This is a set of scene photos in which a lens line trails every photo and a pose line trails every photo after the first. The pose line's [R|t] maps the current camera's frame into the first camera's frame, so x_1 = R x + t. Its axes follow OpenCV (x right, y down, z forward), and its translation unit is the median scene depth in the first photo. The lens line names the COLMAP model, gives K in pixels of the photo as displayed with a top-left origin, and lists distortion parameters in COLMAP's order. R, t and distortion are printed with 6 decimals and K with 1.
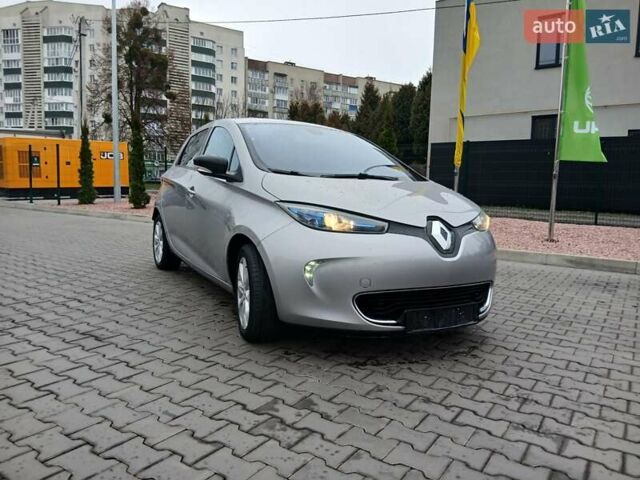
lens RADIAL K [[514.3, 0, 320.0], [0, 514.3, 240.0], [0, 0, 1]] dist [0.084603, -0.155269]
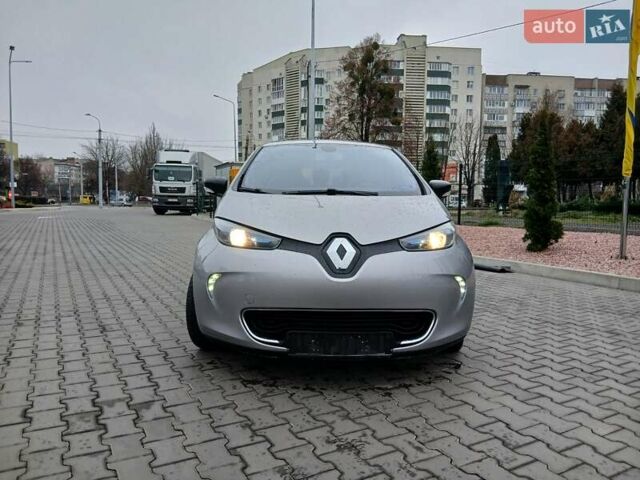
lens RADIAL K [[514.3, 0, 320.0], [0, 514.3, 240.0], [0, 0, 1]] dist [0.084603, -0.155269]
pose [[0.871900, 0.015667, -0.489434, 0.246763], [-0.036083, 0.998826, -0.032308, -0.000947], [0.488353, 0.045830, 0.871442, 0.070434]]
